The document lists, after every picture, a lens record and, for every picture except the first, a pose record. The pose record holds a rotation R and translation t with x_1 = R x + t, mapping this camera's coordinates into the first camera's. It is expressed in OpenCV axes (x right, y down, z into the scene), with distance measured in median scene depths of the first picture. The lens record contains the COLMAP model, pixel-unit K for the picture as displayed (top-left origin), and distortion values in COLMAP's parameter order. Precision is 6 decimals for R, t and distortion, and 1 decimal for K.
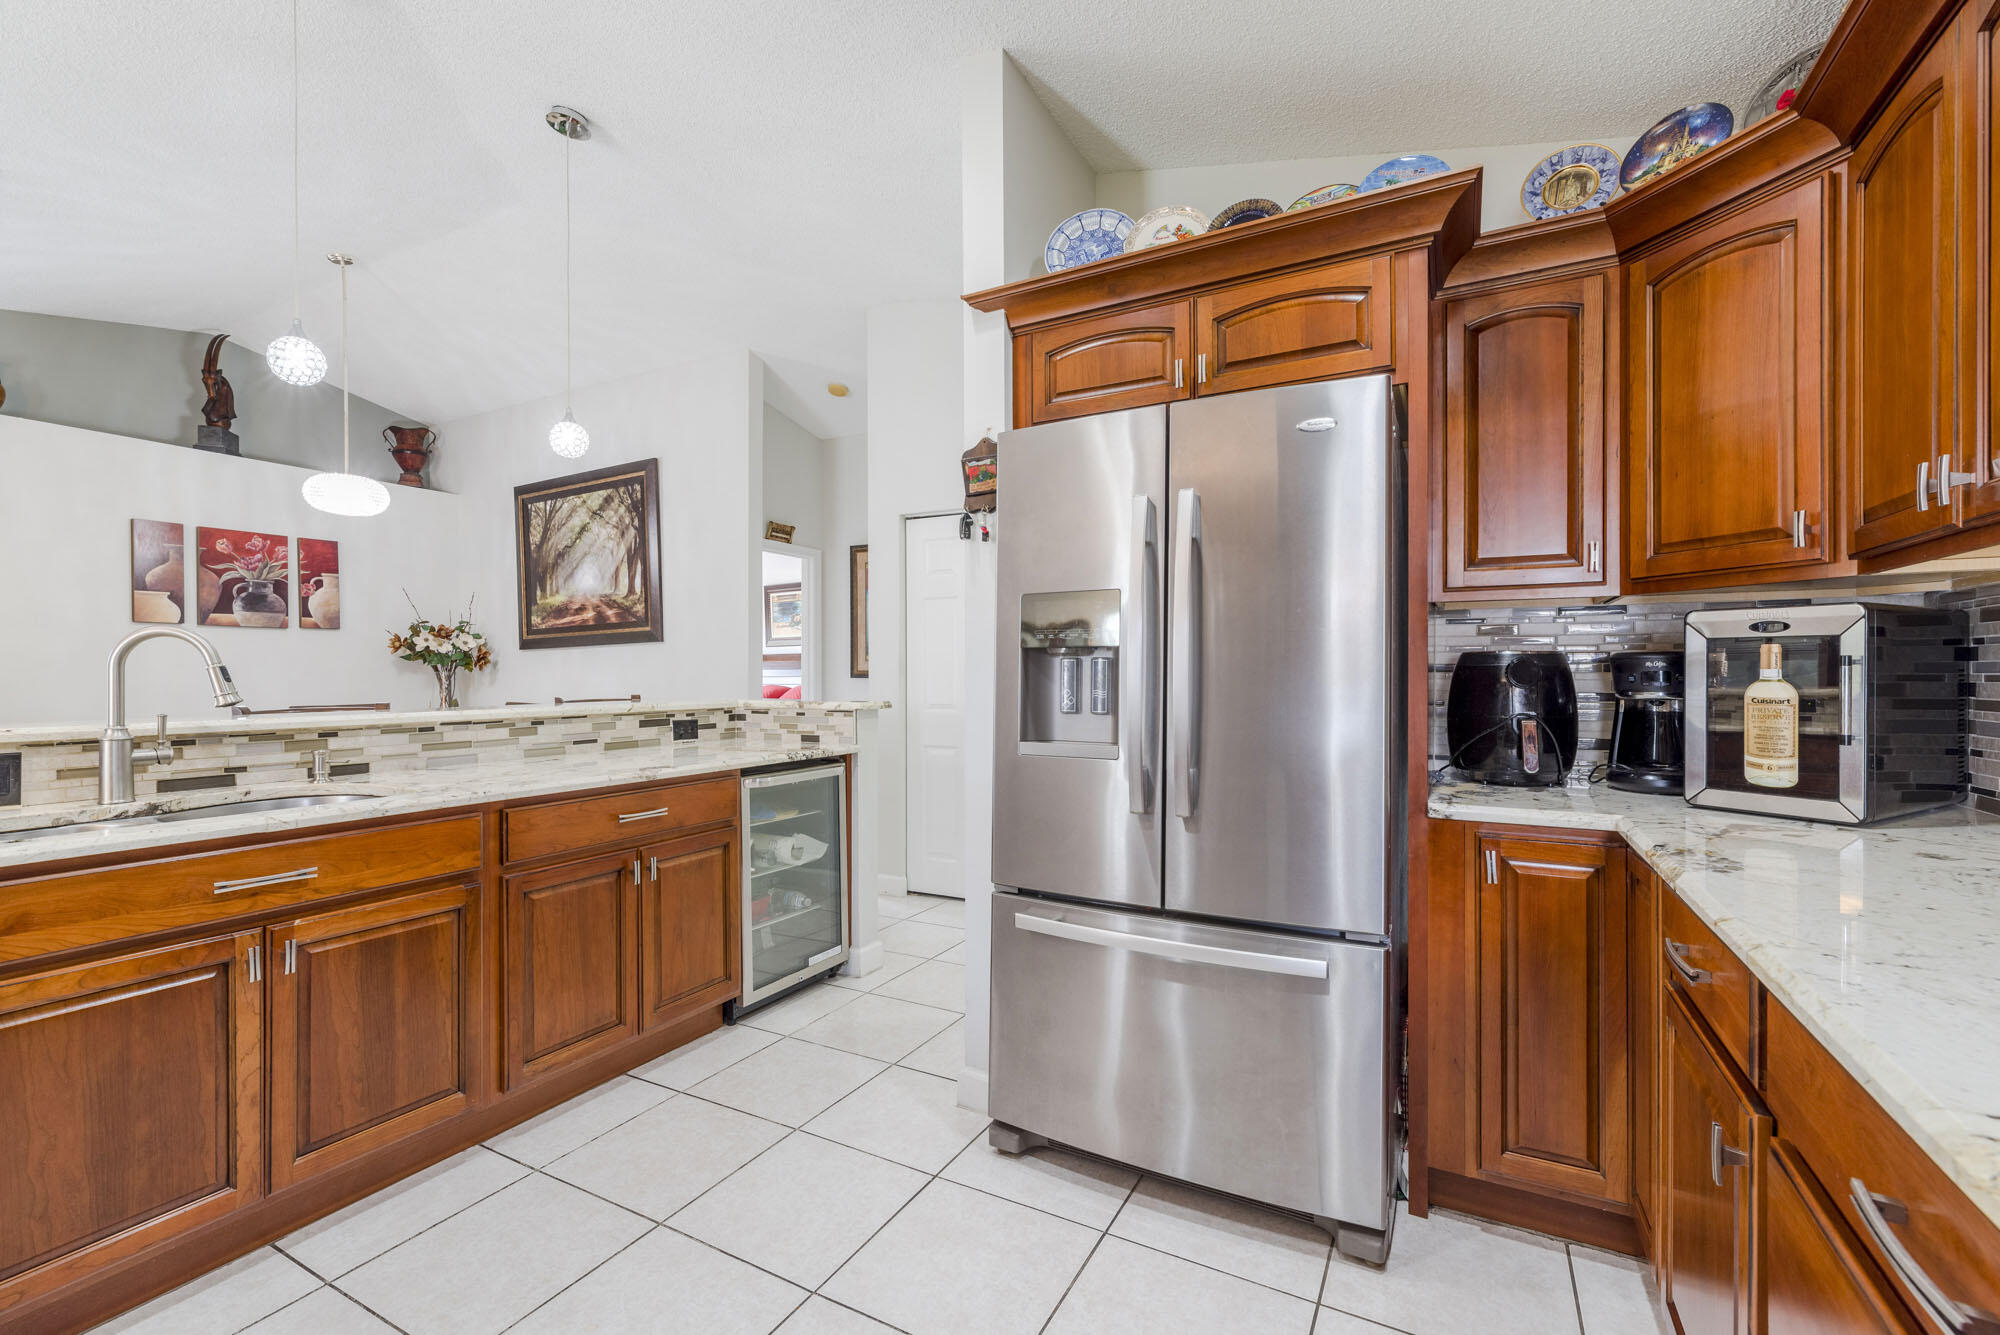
lens RADIAL K [[856.8, 0, 1001.2], [0, 856.8, 675.9], [0, 0, 1]] dist [-0.001042, 0.001717]
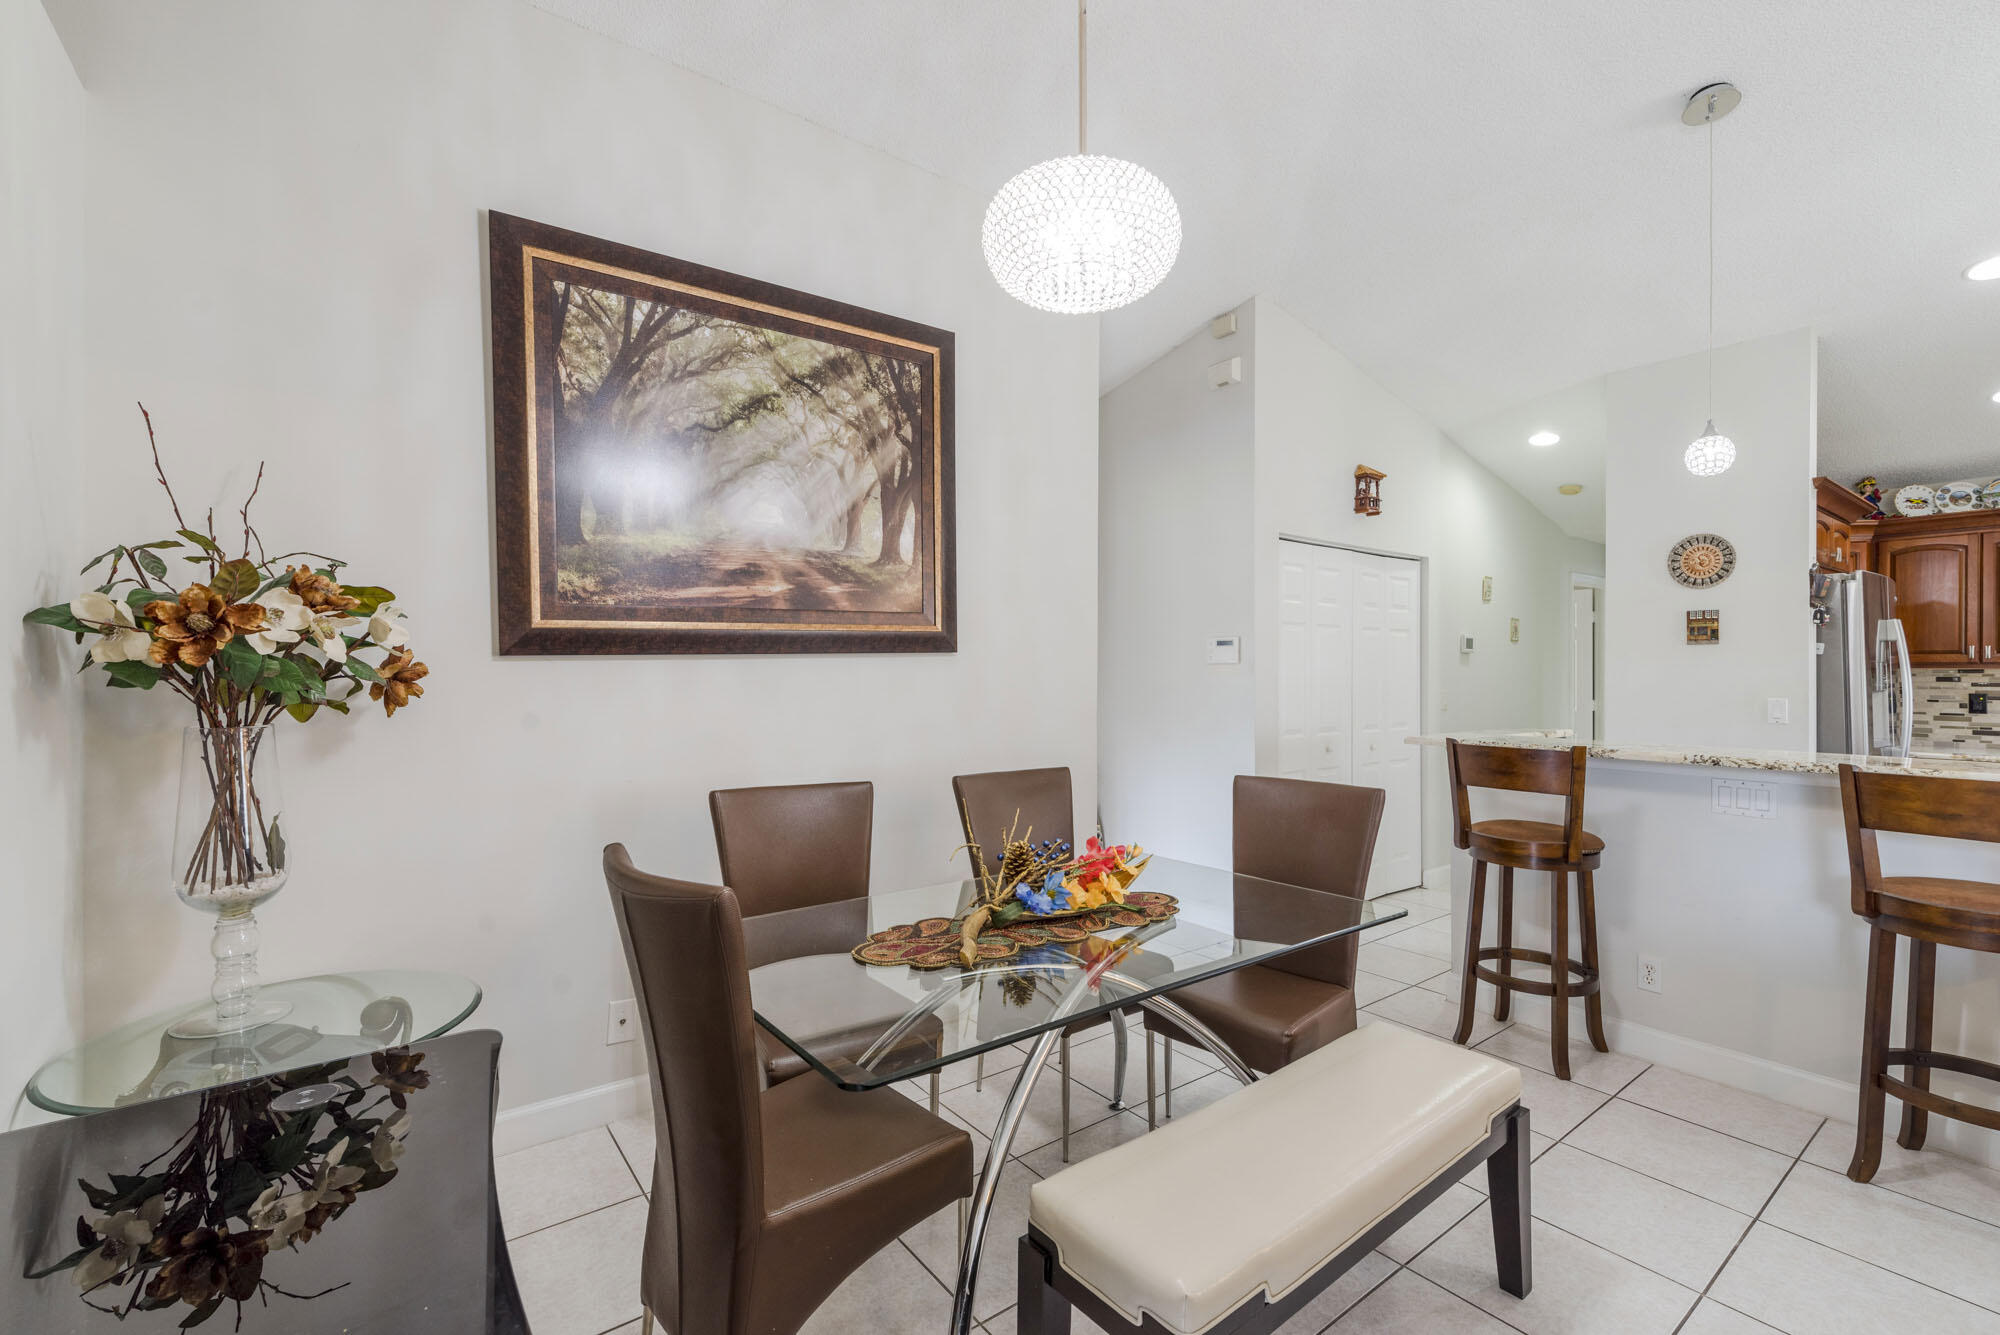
lens RADIAL K [[856.8, 0, 999.7], [0, 856.8, 685.1], [0, 0, 1]] dist [-0.001042, 0.001717]
pose [[0.427591, -0.000605, 0.903972, -0.889857], [0.006287, 0.999978, -0.002305, -0.016237], [-0.903950, 0.006669, 0.427585, 0.711463]]
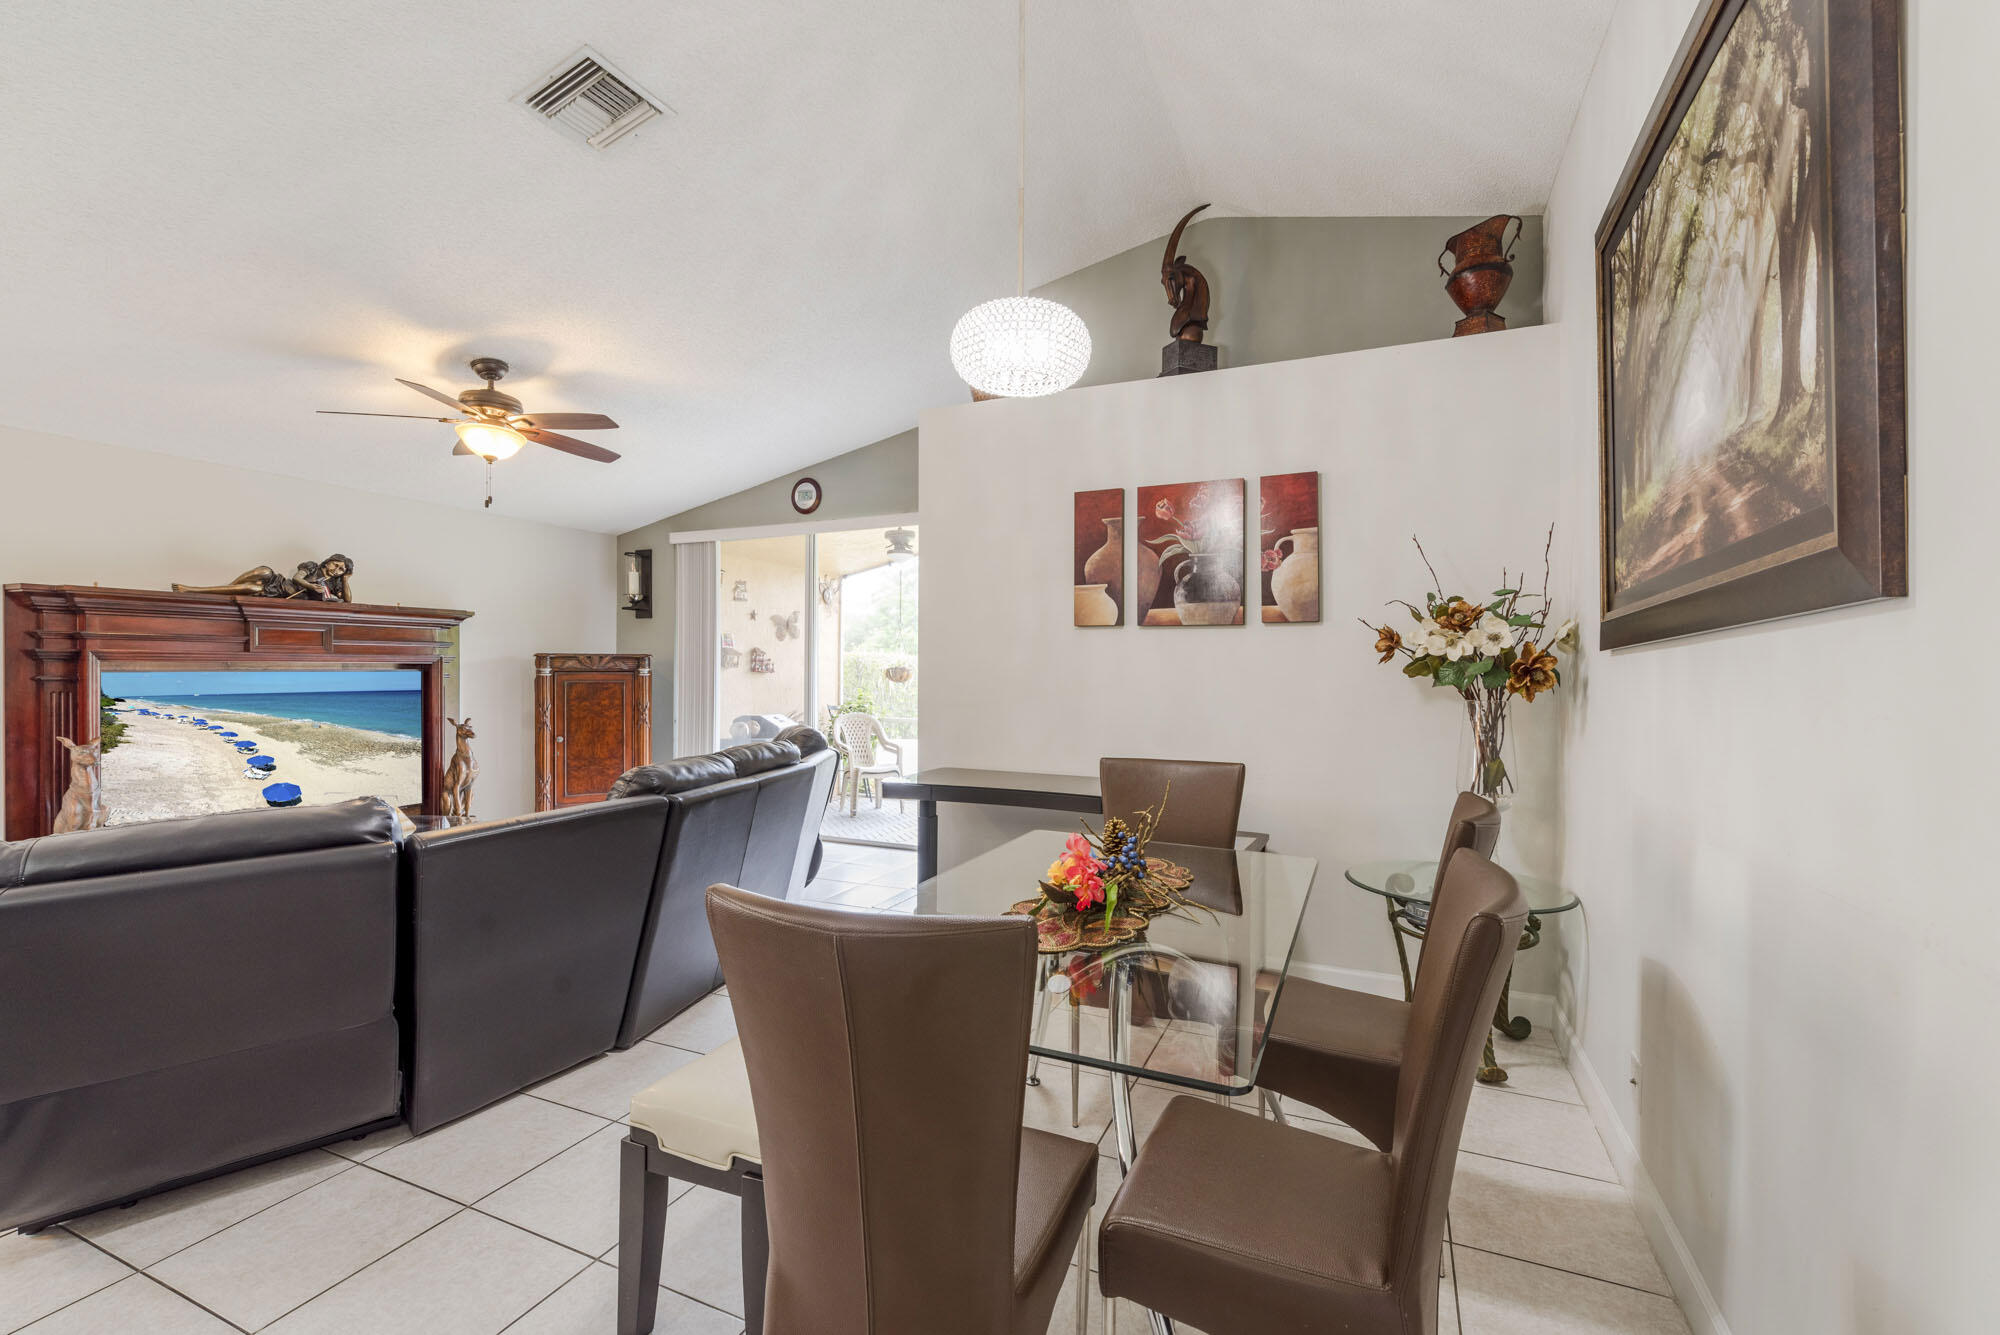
lens RADIAL K [[856.8, 0, 1006.9], [0, 856.8, 672.8], [0, 0, 1]] dist [-0.001042, 0.001717]
pose [[0.075298, 0.006922, -0.997137, -0.217735], [-0.010036, 0.999931, 0.006184, -0.022353], [0.997111, 0.009542, 0.075362, 0.775681]]
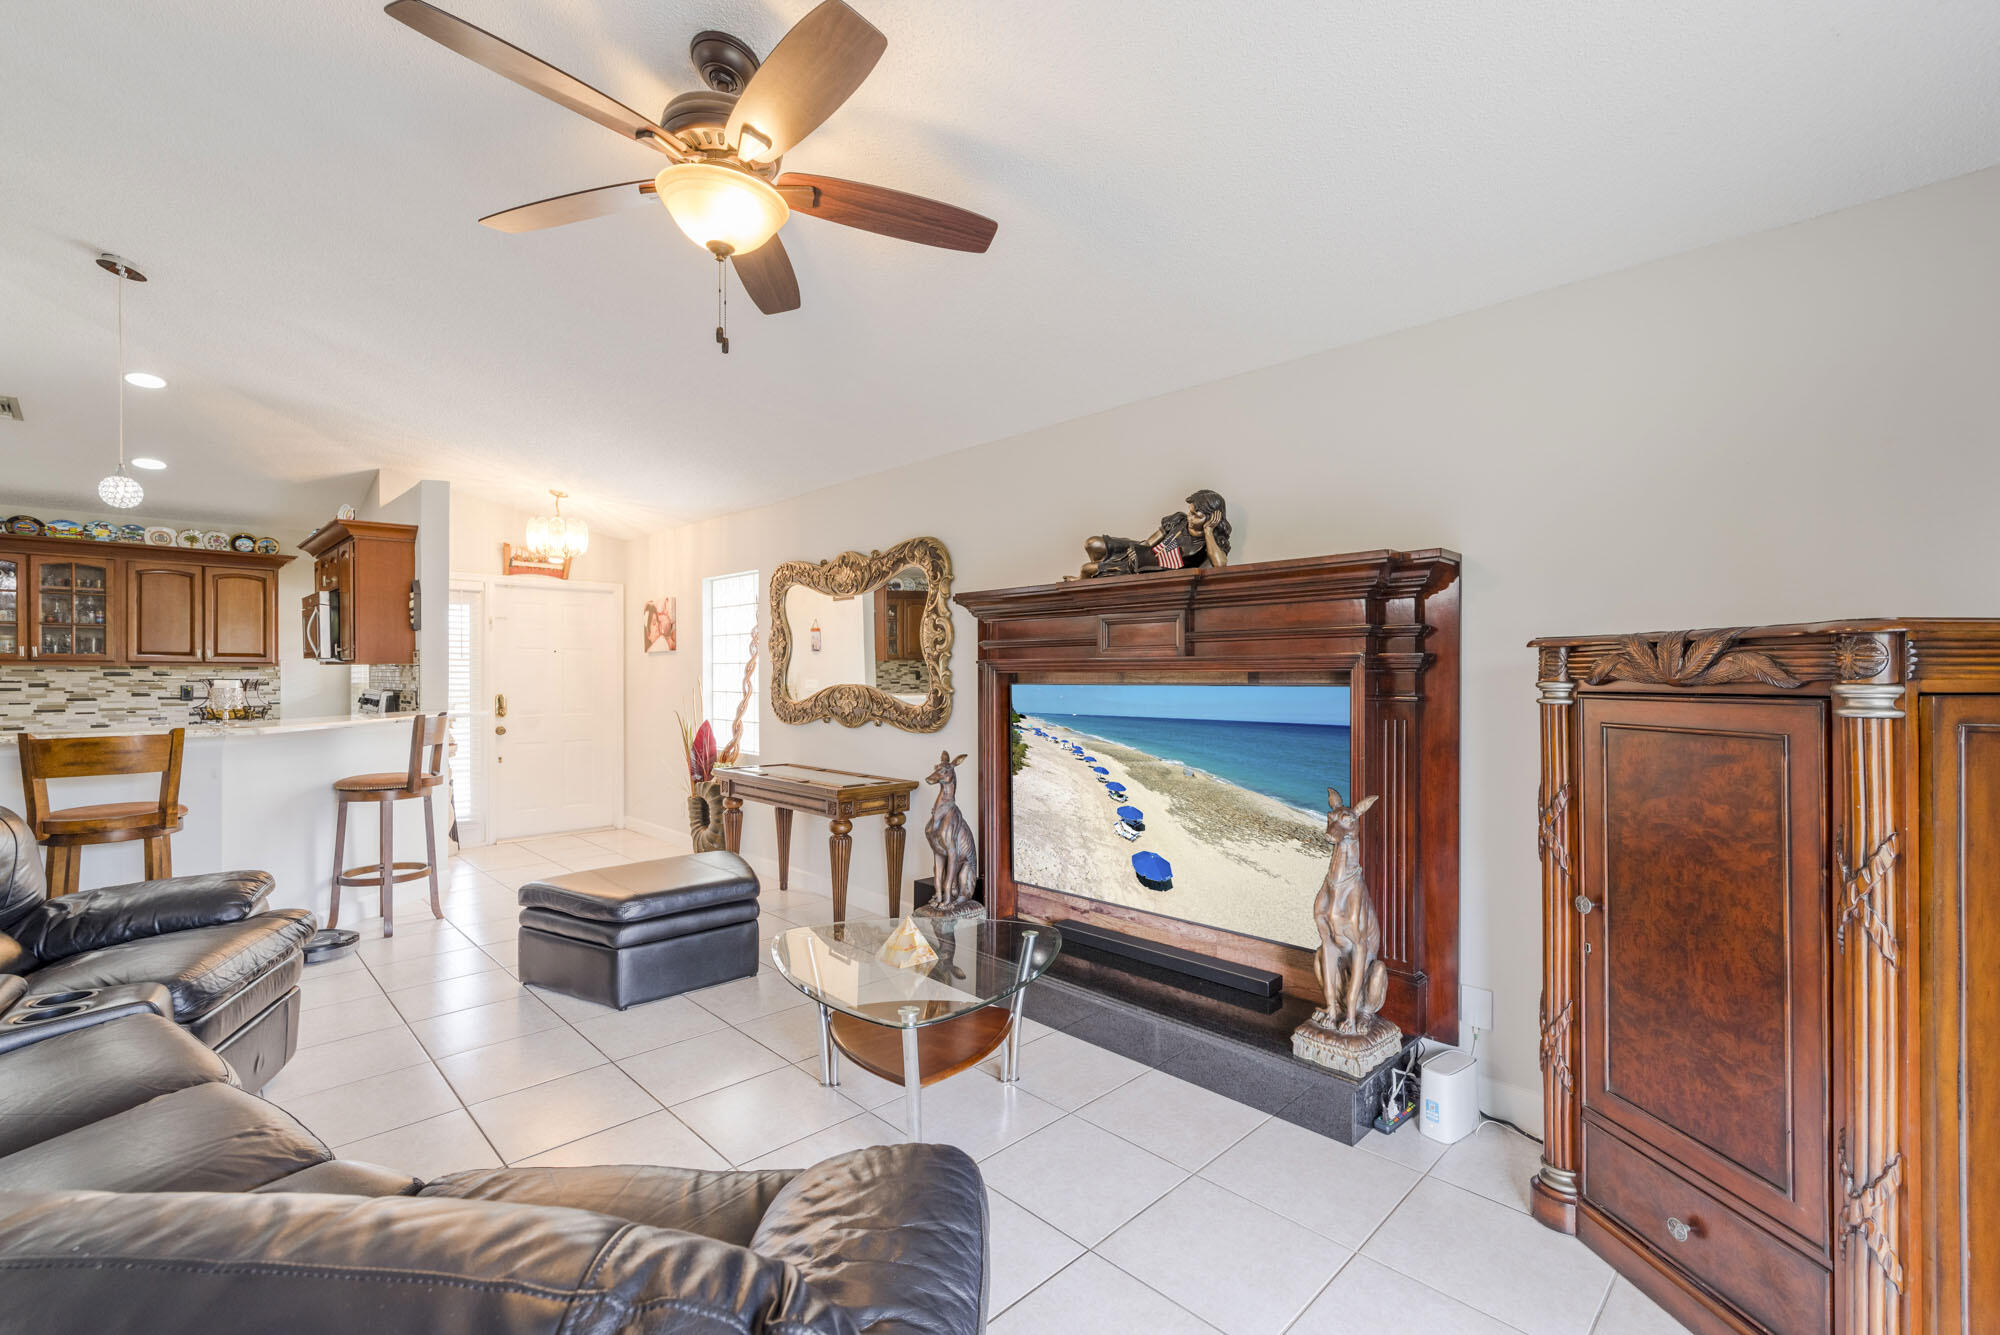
lens RADIAL K [[856.8, 0, 997.4], [0, 856.8, 680.7], [0, 0, 1]] dist [-0.001042, 0.001717]
pose [[-0.955321, -0.001349, 0.295566, -1.203755], [0.001795, 0.999945, 0.010366, -0.020650], [-0.295564, 0.010433, -0.955266, 0.695731]]
